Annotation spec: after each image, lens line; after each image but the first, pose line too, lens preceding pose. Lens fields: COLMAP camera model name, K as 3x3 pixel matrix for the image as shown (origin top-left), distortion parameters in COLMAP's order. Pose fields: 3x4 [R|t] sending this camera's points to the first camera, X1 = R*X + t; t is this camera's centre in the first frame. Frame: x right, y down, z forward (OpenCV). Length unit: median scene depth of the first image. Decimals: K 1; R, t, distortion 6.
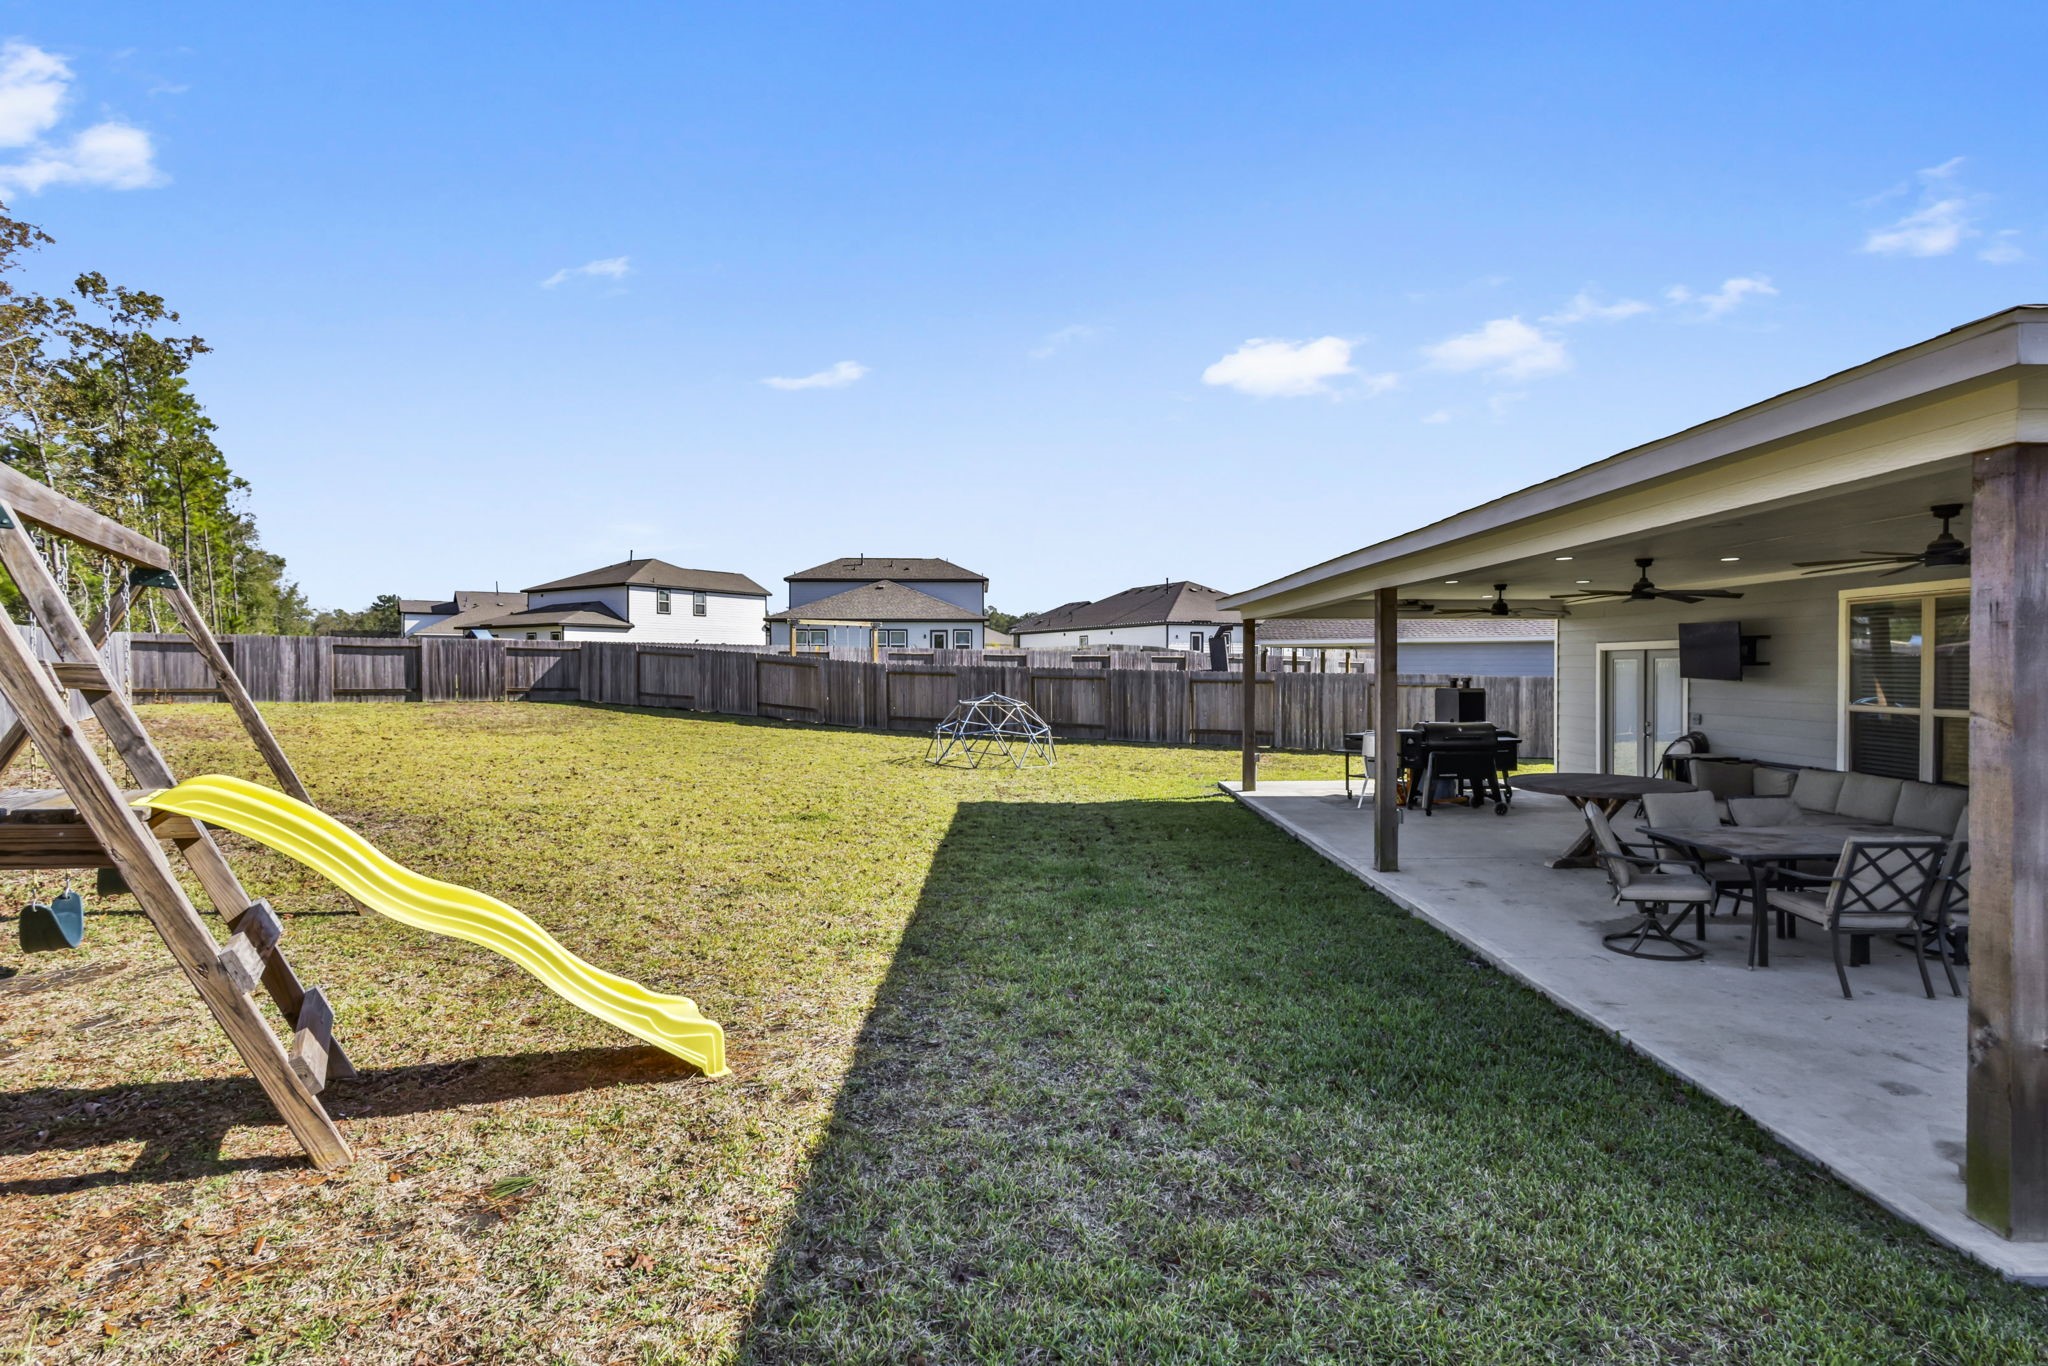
lens RADIAL K [[995.2, 0, 1020.4], [0, 995.2, 678.2], [0, 0, 1]] dist [0.005904, 0.000716]
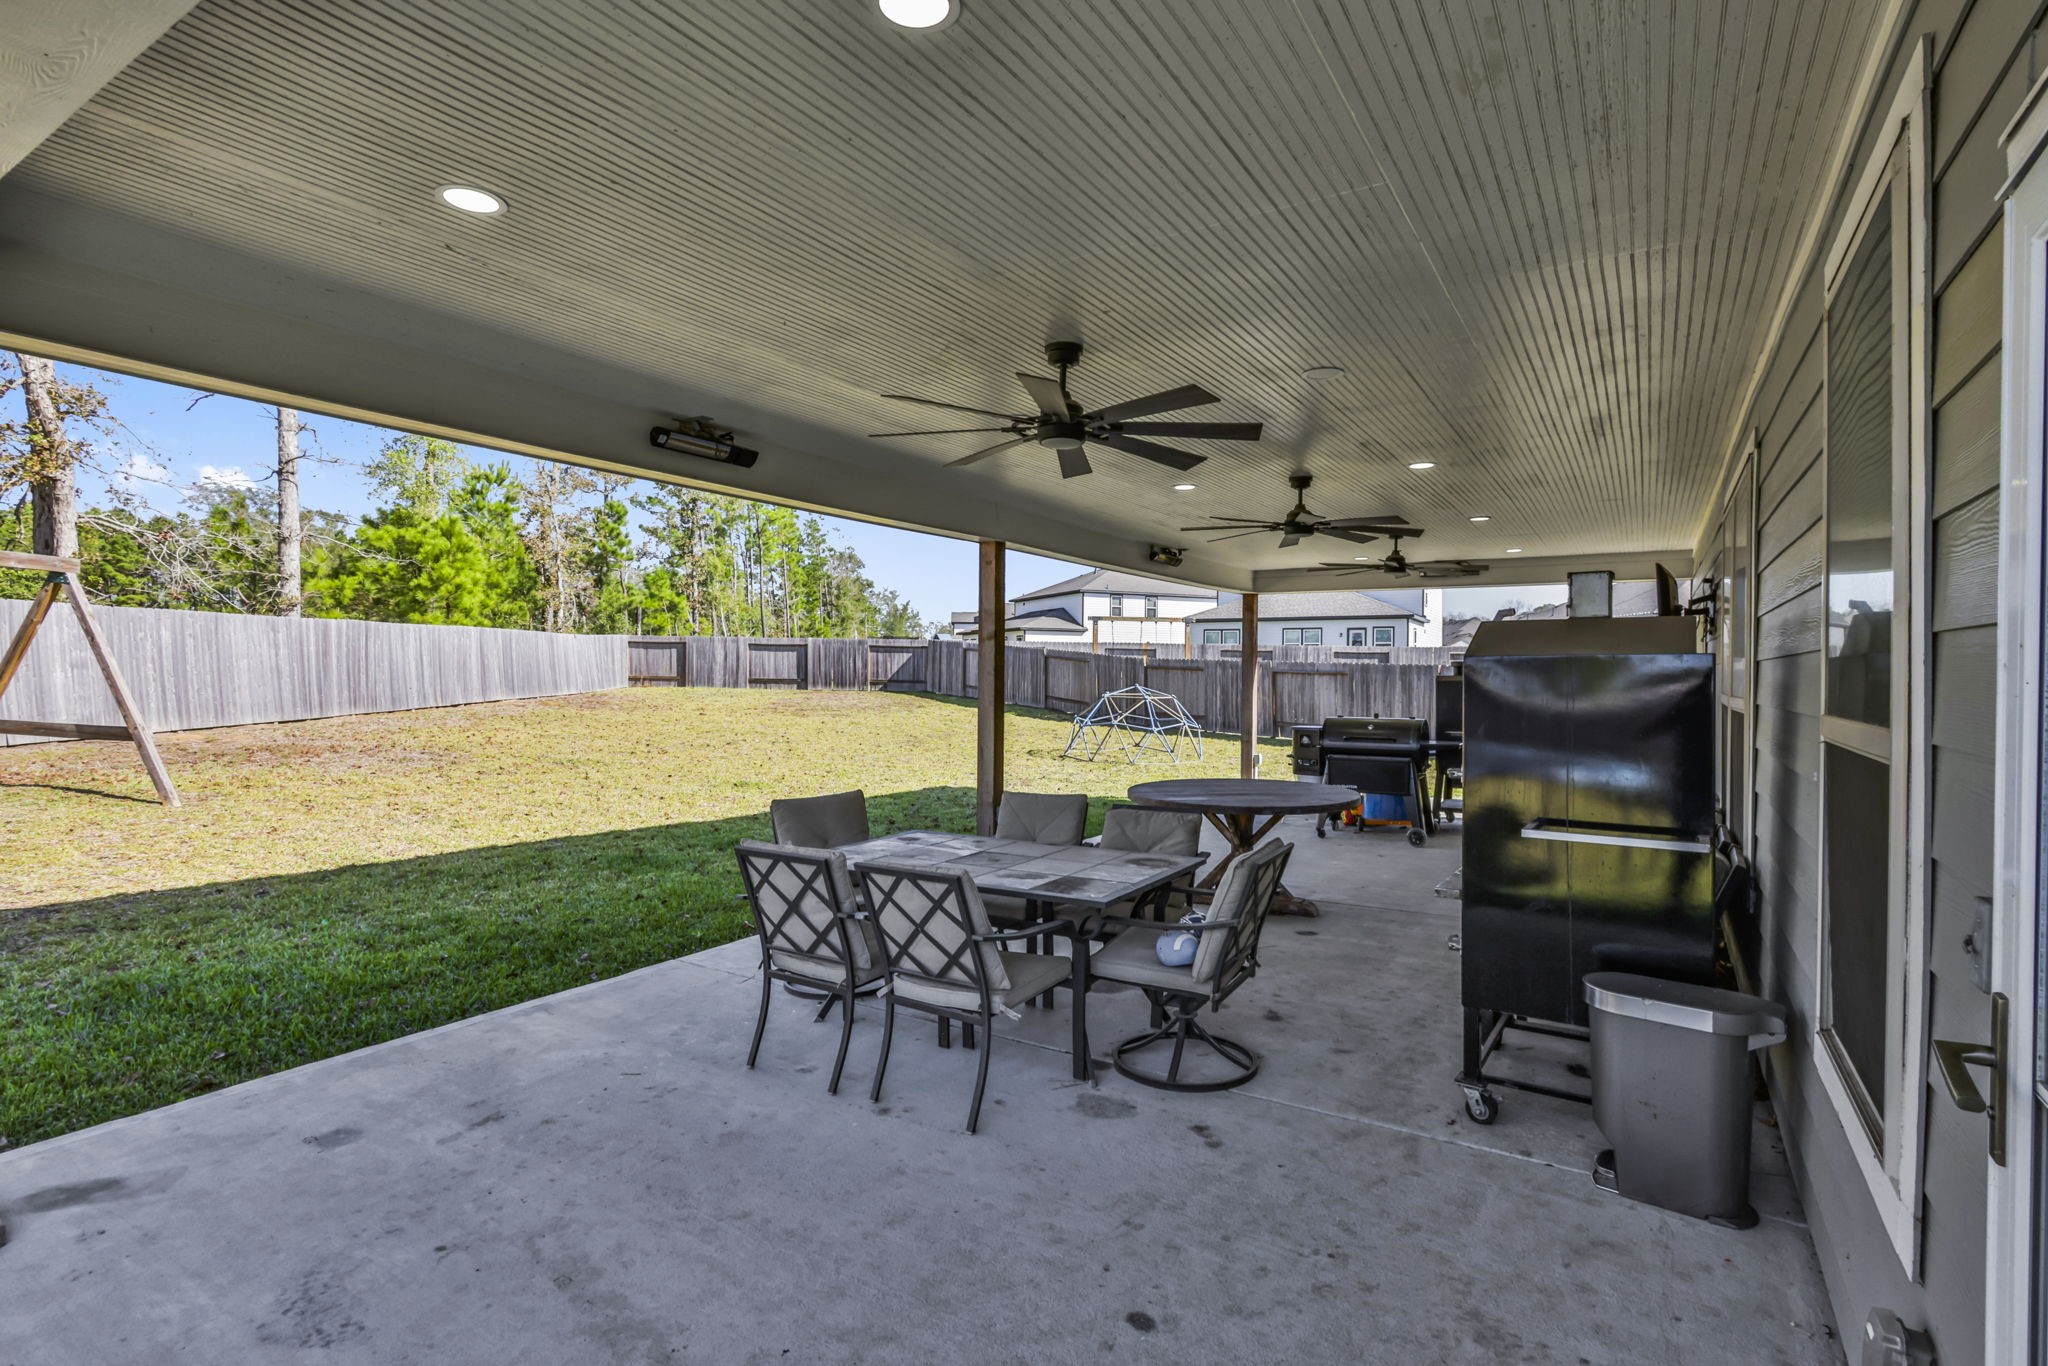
lens RADIAL K [[995.2, 0, 1029.7], [0, 995.2, 676.8], [0, 0, 1]] dist [0.005904, 0.000716]
pose [[0.852279, 0.009165, -0.523008, 0.273304], [-0.012861, 0.999911, -0.003435, 0.008675], [0.522930, 0.009654, 0.852321, 0.099501]]
